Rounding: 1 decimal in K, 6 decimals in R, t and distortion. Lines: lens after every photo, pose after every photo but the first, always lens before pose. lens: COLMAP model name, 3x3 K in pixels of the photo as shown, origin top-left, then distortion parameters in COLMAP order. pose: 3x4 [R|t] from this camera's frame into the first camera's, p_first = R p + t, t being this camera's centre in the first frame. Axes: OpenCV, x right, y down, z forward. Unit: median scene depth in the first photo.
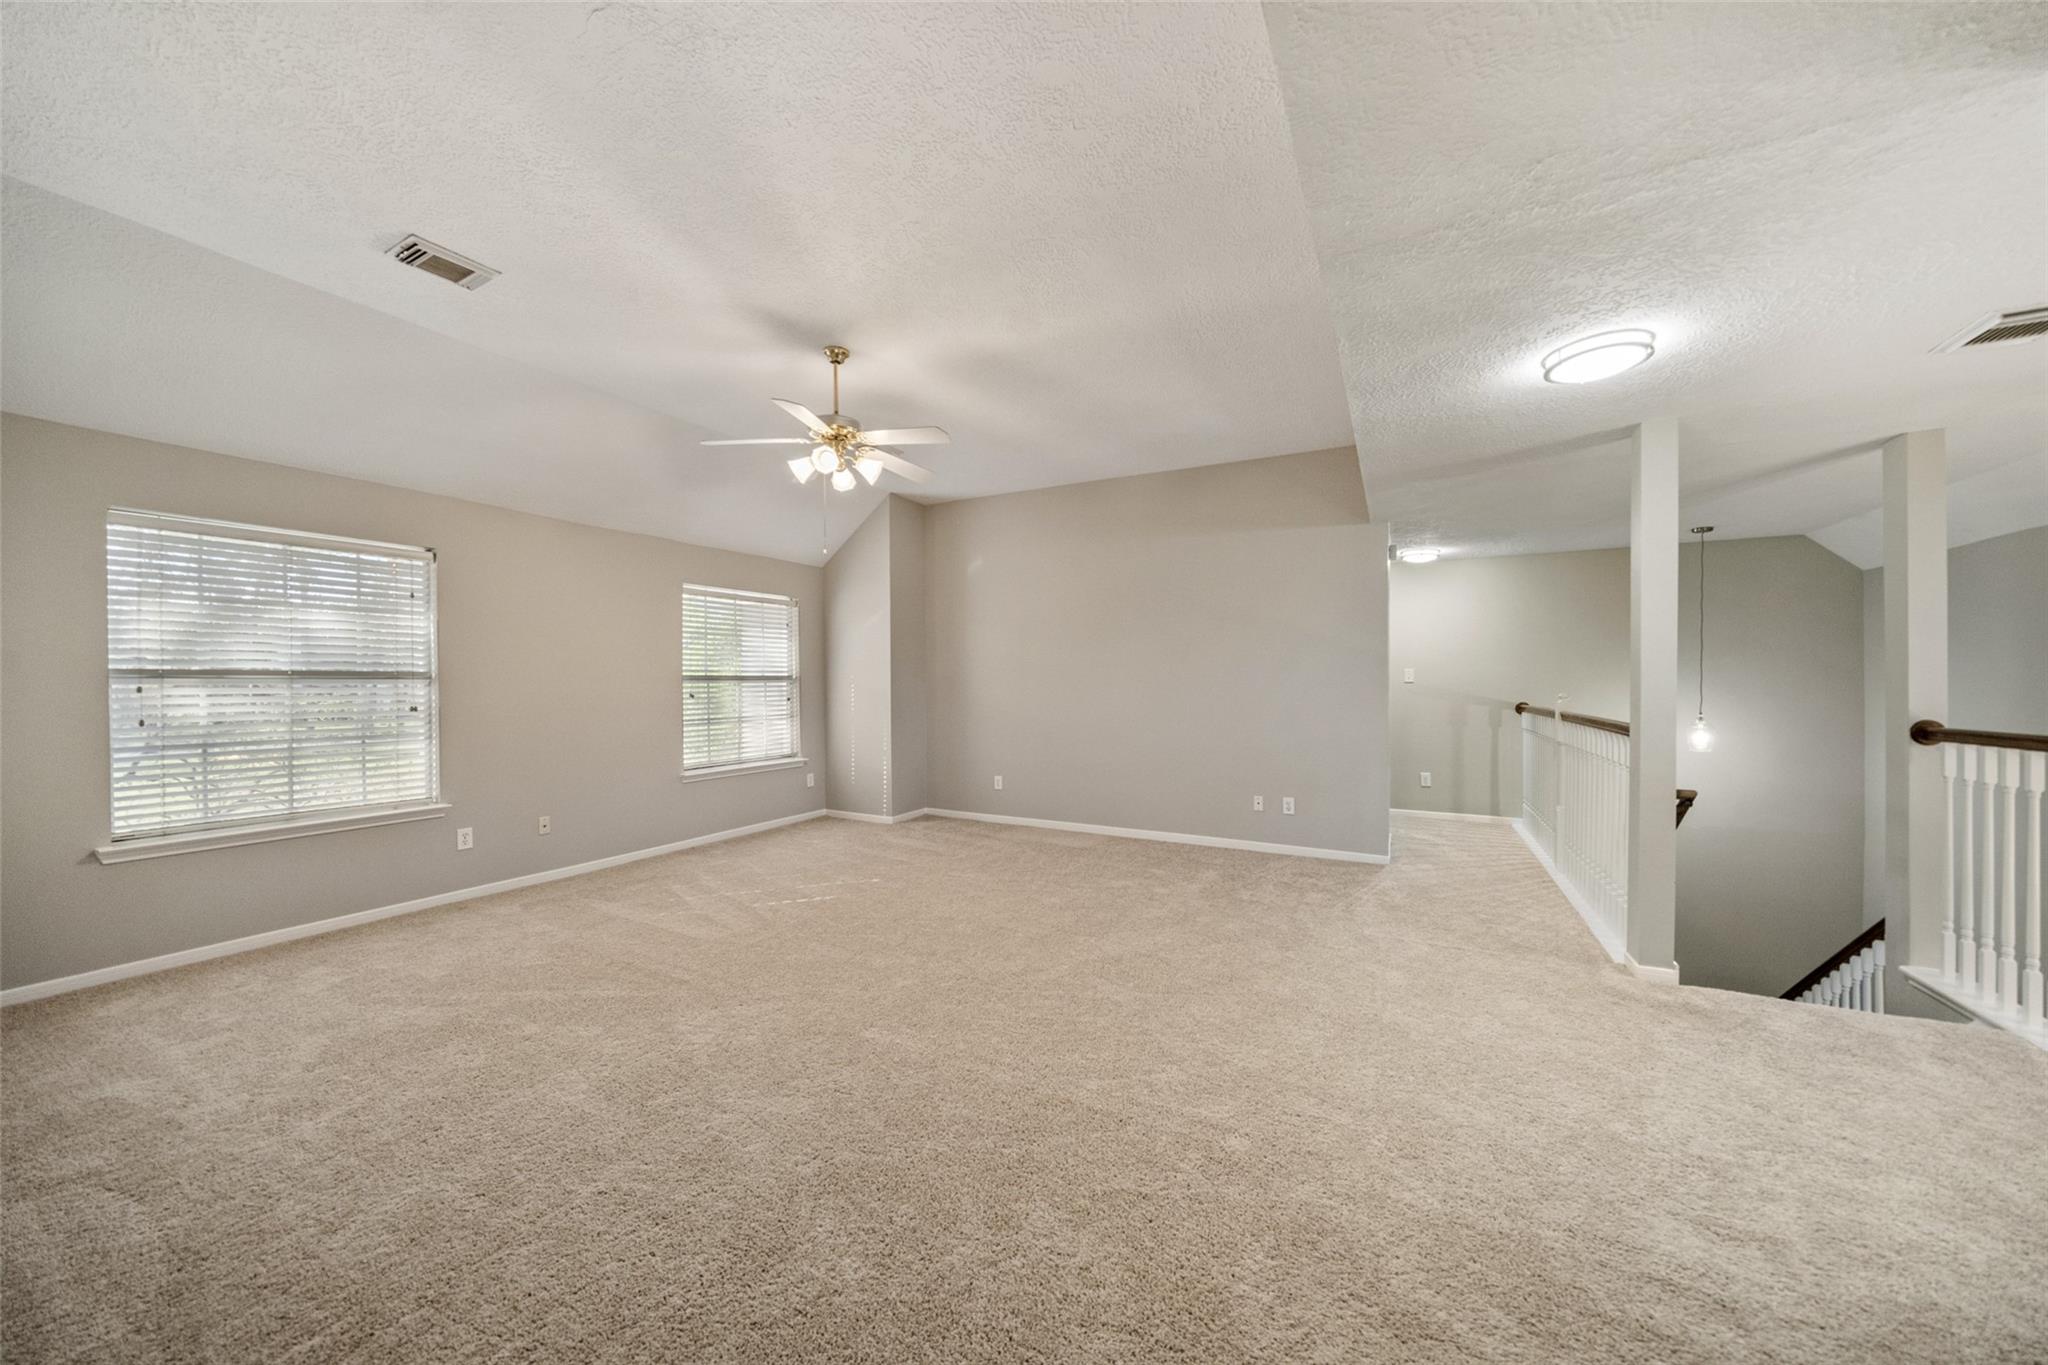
lens RADIAL K [[720.9, 0, 1037.8], [0, 720.9, 676.7], [0, 0, 1]] dist [-0.007678, 0.000110]
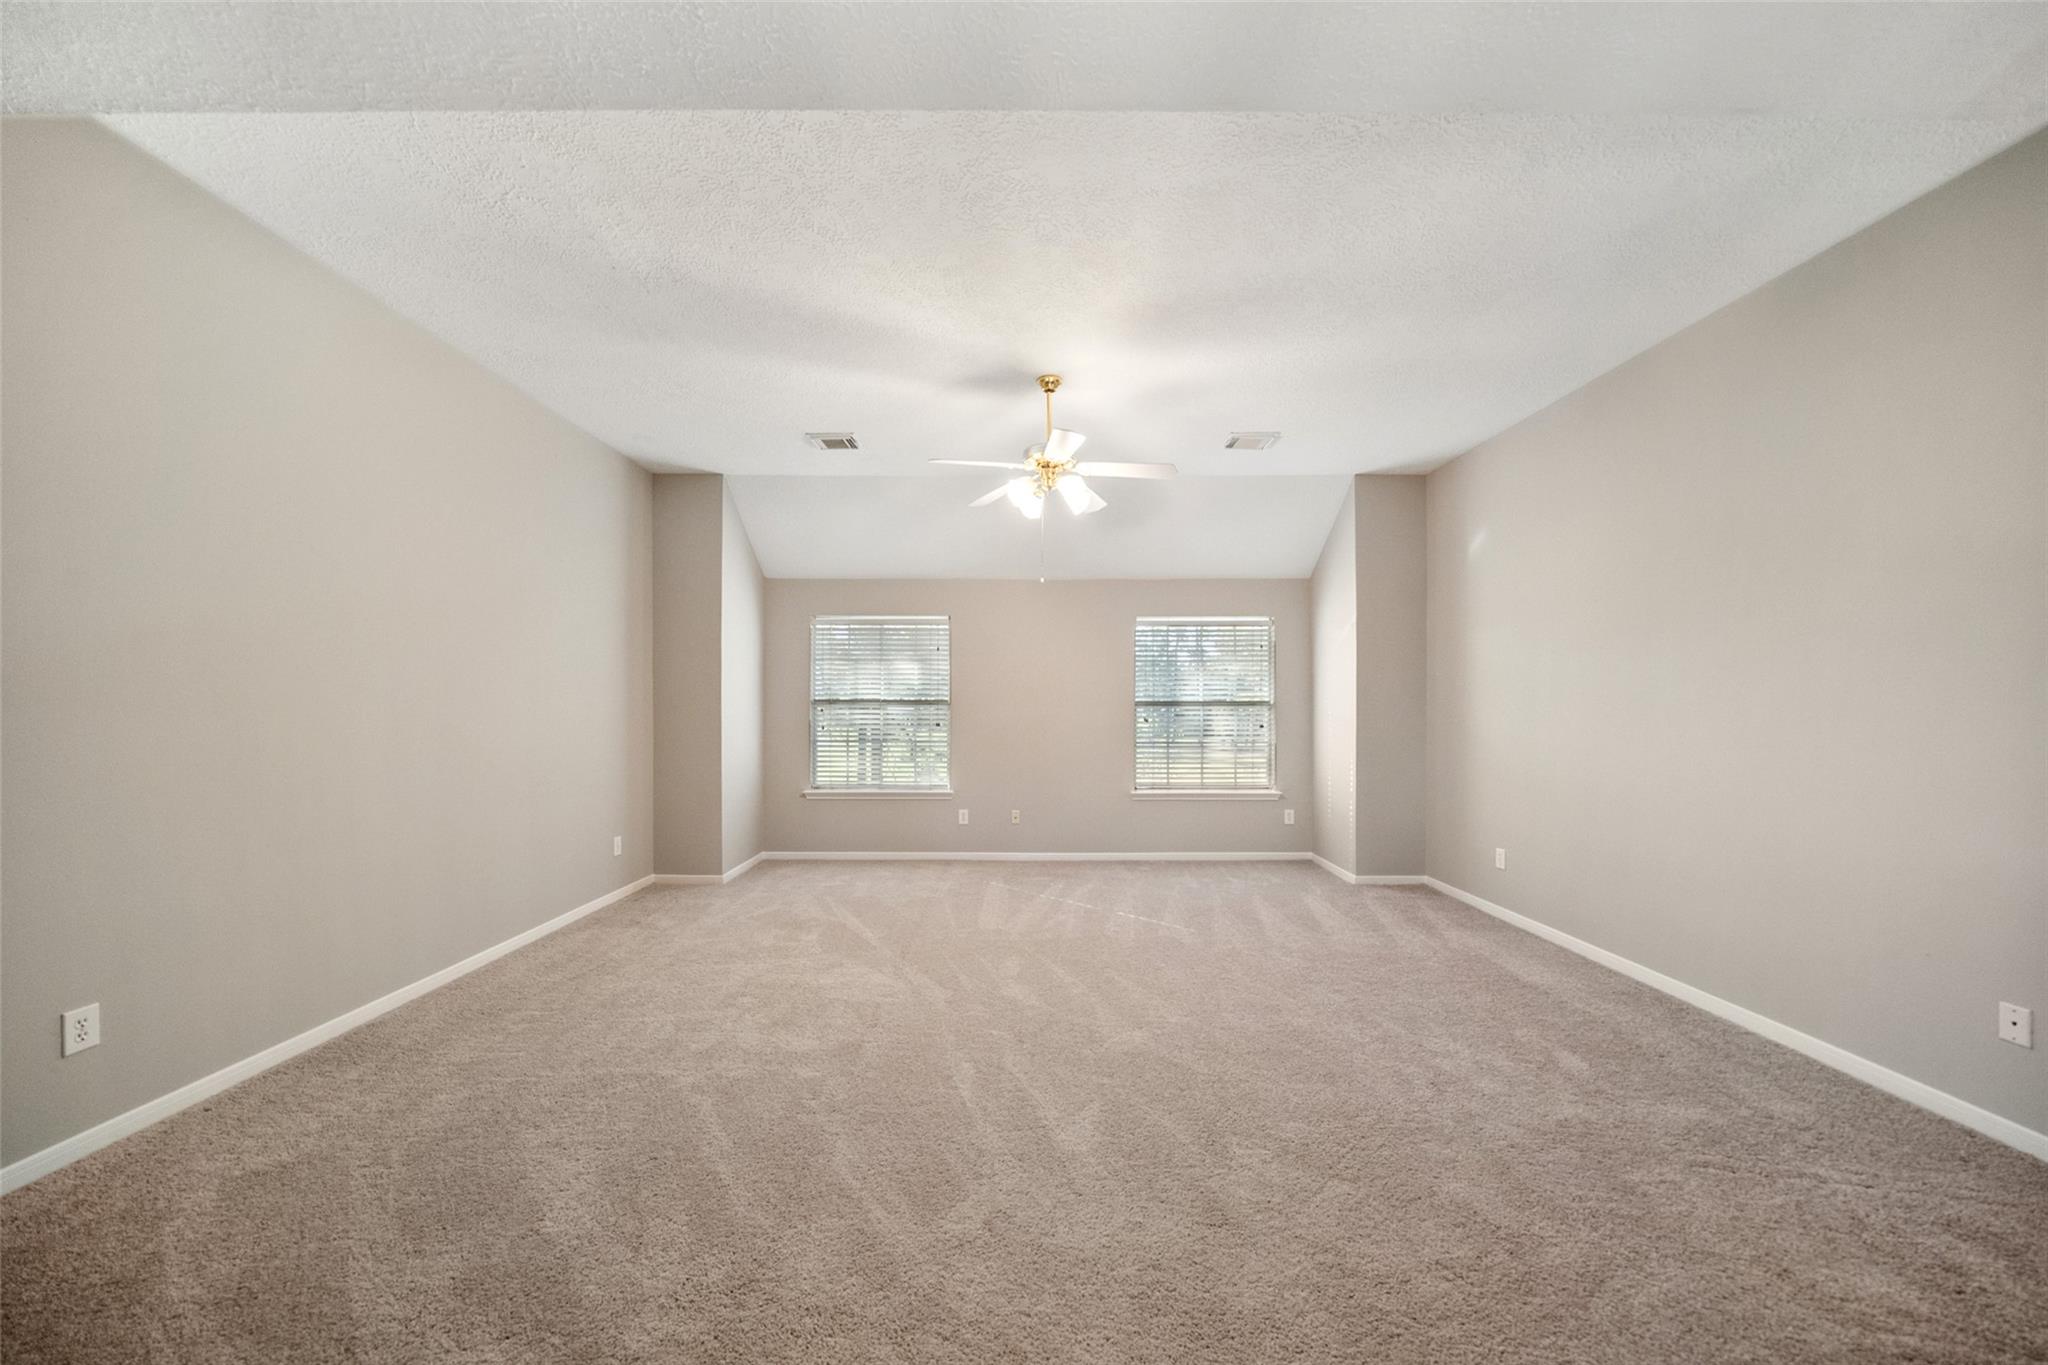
lens RADIAL K [[731.0, 0, 1024.0], [0, 731.0, 682.5], [0, 0, 1]] dist [-0.000855, 0.000062]
pose [[0.447144, -0.029578, -0.893973, 0.521469], [0.001431, 0.999475, -0.032353, 0.006983], [0.894461, 0.013187, 0.446952, 0.428117]]
